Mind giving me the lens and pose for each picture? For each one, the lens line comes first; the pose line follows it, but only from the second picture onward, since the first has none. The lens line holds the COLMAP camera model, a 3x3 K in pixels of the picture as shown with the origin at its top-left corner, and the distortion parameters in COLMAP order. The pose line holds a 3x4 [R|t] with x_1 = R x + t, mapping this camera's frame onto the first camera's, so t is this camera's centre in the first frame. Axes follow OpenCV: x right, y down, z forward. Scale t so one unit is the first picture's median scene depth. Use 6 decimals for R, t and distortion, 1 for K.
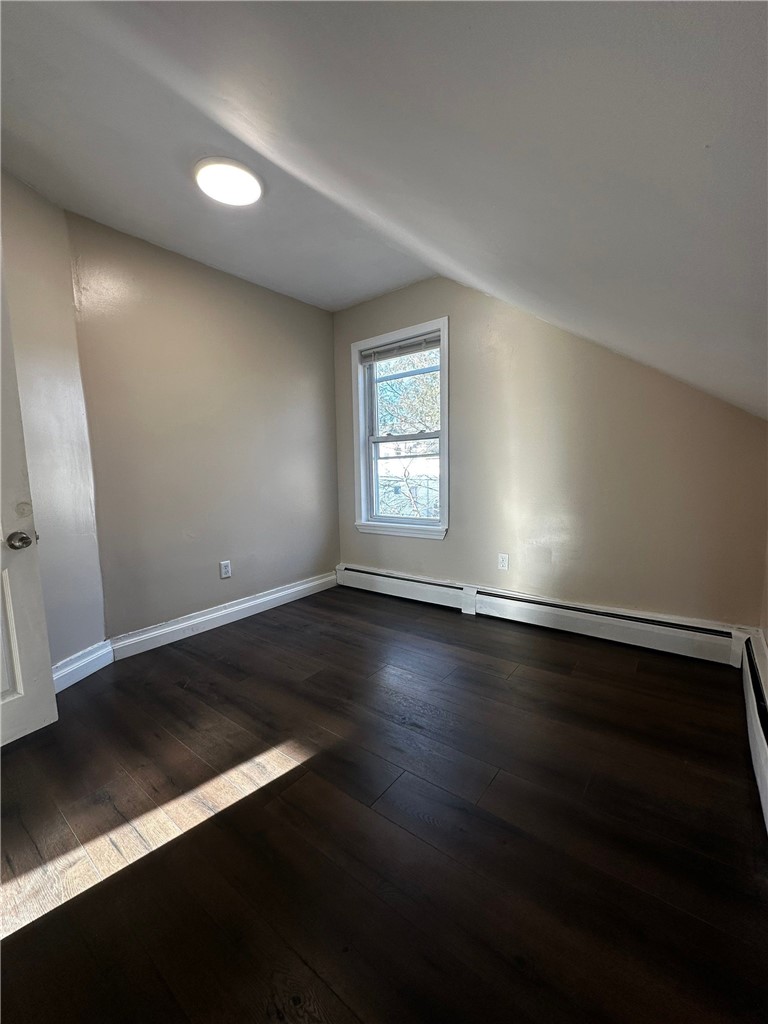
lens RADIAL K [[408.2, 0, 384.8], [0, 408.2, 515.2], [0, 0, 1]] dist [-0.003669, -0.000071]
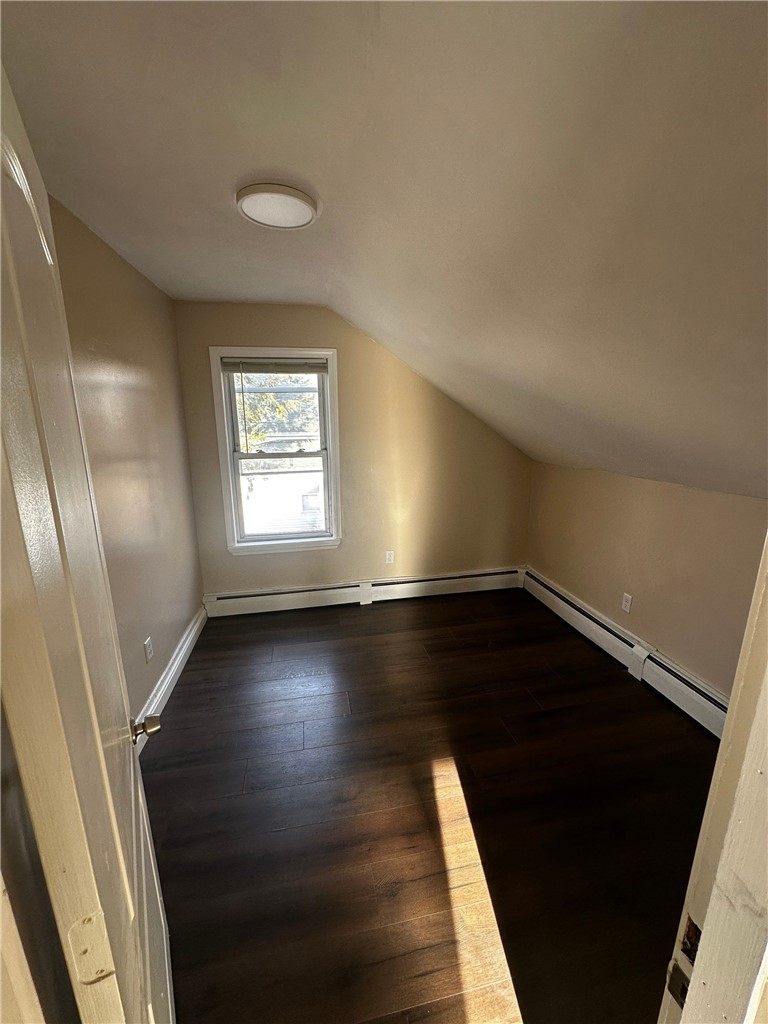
lens RADIAL K [[408.2, 0, 382.4], [0, 408.2, 518.1], [0, 0, 1]] dist [-0.003669, -0.000071]
pose [[0.660073, -0.162710, 0.733369, -0.607932], [0.079441, 0.985906, 0.147238, -0.185151], [-0.746989, -0.038928, 0.663695, 0.164537]]
